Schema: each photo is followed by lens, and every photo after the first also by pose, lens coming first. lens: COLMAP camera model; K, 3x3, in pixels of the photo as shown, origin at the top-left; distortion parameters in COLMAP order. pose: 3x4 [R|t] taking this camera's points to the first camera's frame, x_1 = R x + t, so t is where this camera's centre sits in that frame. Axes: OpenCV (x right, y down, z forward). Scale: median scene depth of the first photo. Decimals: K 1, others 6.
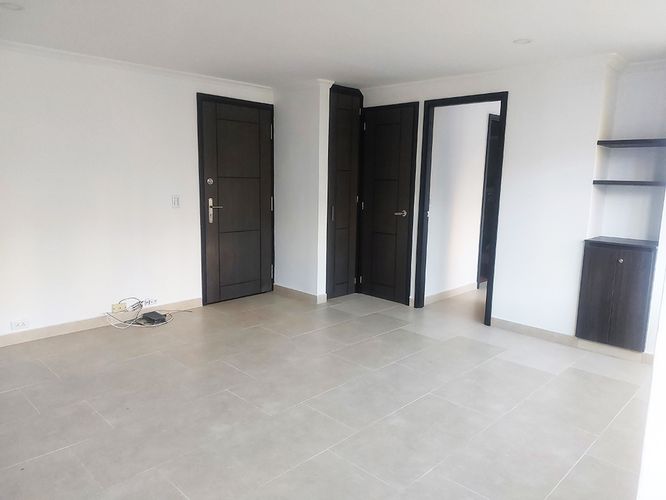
lens RADIAL K [[476.2, 0, 333.0], [0, 476.2, 250.0], [0, 0, 1]] dist [0.092389, -0.096837]
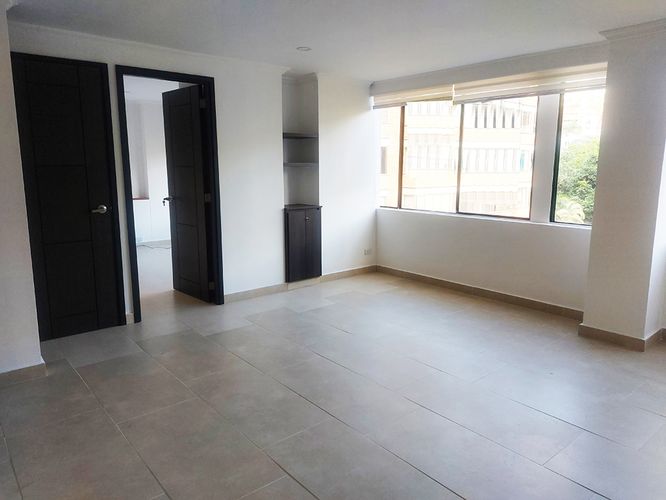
lens RADIAL K [[473.6, 0, 341.5], [0, 473.6, 243.4], [0, 0, 1]] dist [0.044745, -0.002665]
pose [[0.071711, -0.182402, 0.980605, -0.684128], [0.154056, 0.973365, 0.169789, -0.112910], [-0.985456, 0.138892, 0.097901, 0.668721]]
